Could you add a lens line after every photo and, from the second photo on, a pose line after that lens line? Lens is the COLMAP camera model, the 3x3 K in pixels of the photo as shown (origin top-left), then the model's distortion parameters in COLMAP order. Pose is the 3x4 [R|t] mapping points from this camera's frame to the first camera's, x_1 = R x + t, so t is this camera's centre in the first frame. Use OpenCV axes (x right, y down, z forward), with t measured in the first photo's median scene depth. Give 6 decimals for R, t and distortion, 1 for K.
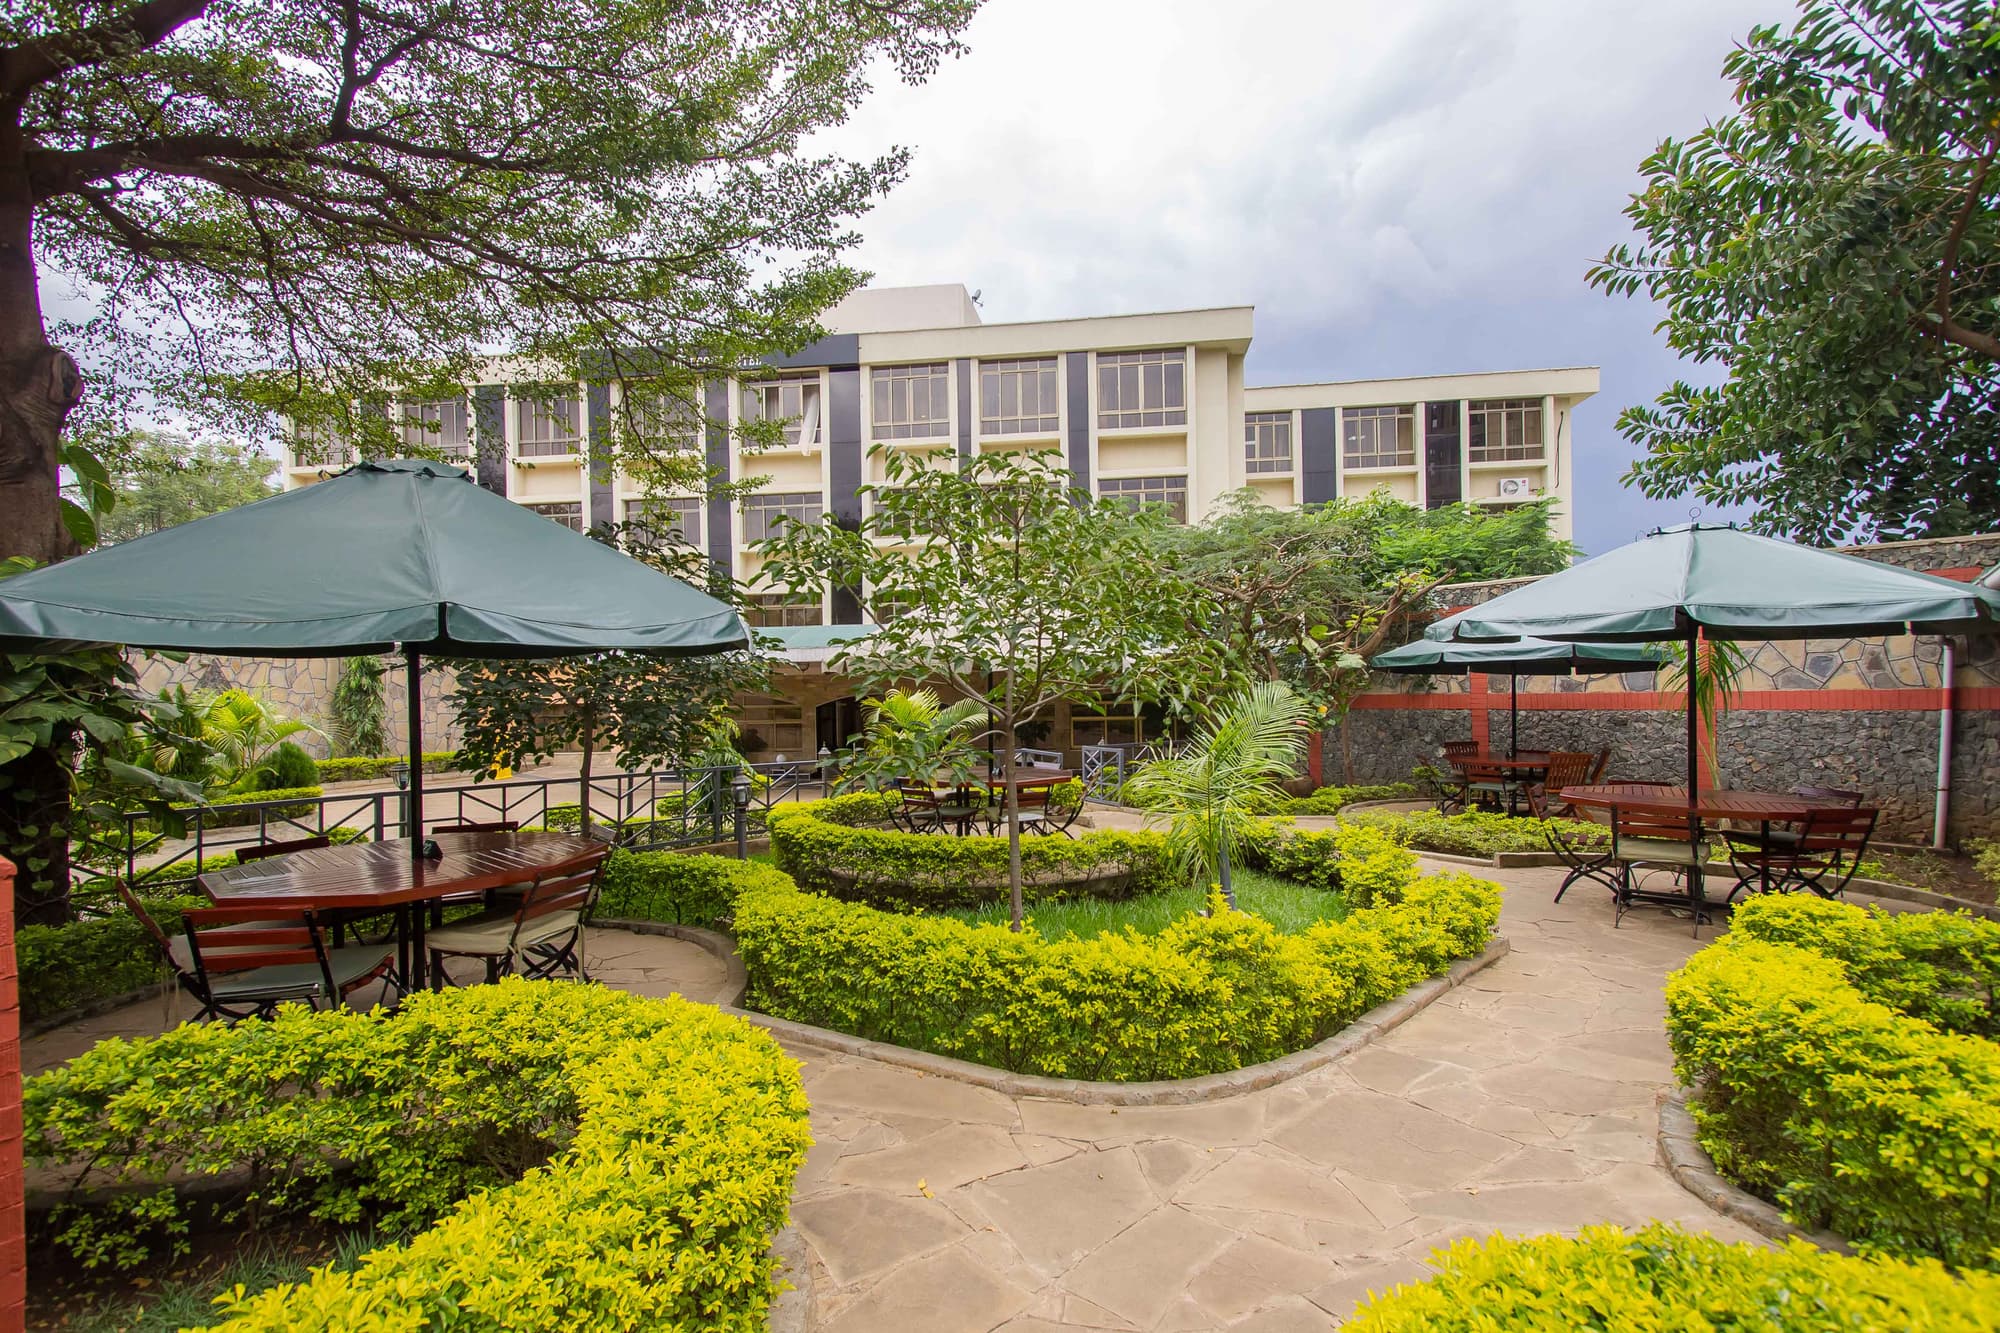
lens RADIAL K [[929.5, 0, 963.9], [0, 929.5, 678.2], [0, 0, 1]] dist [0.017056, -0.004374]
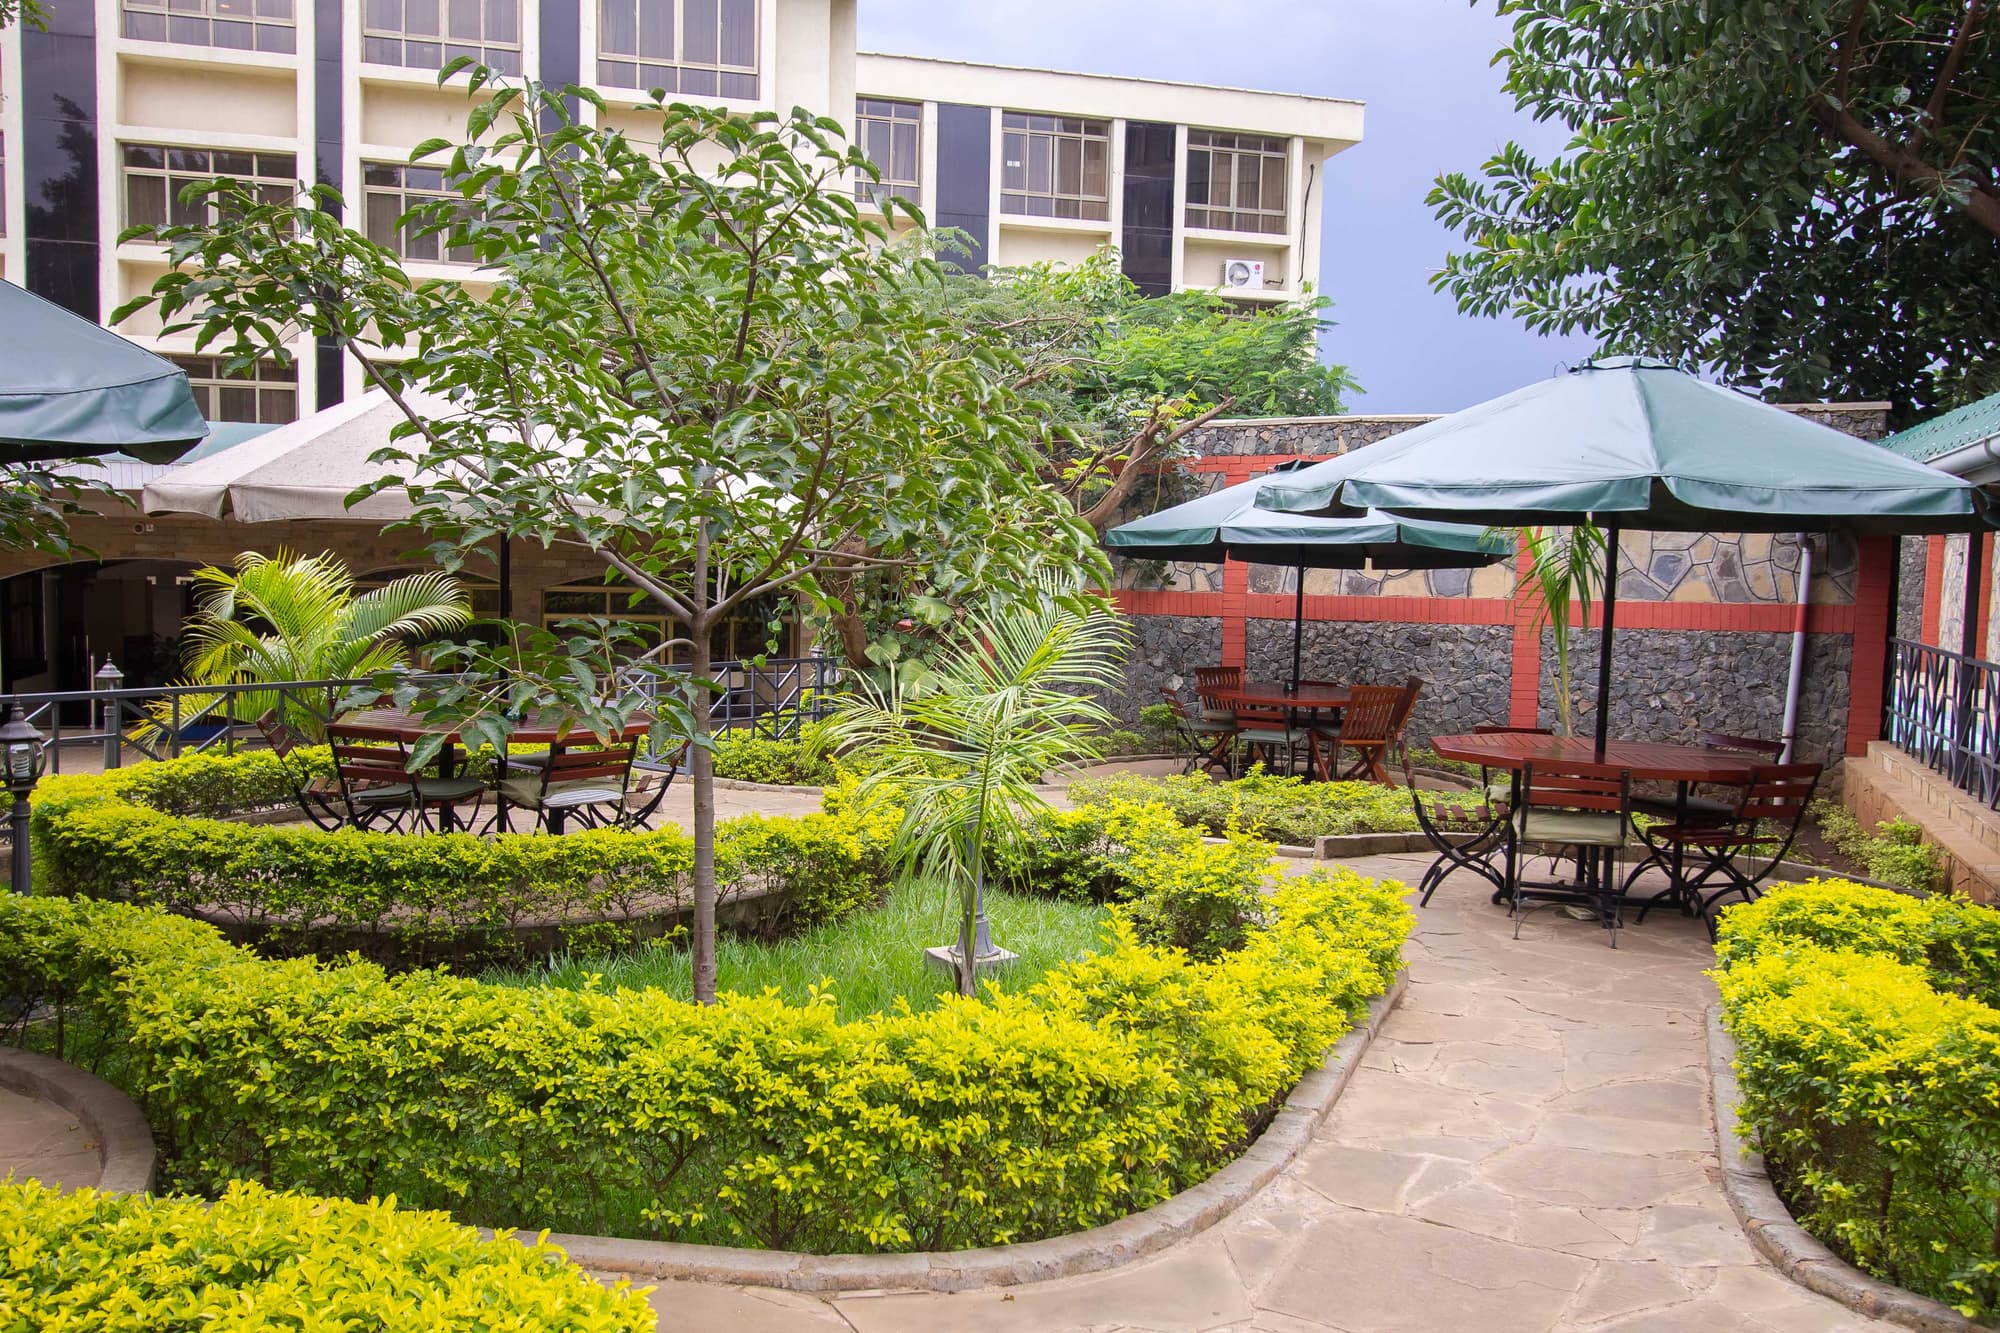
lens RADIAL K [[1639.0, 0, 990.0], [0, 1639.0, 671.9], [0, 0, 1]] dist [0.007808, 0.006816]
pose [[0.923144, 0.011012, 0.384296, -0.105403], [-0.040007, 0.996914, 0.067535, 0.002788], [-0.382367, -0.077719, 0.920736, 0.038648]]
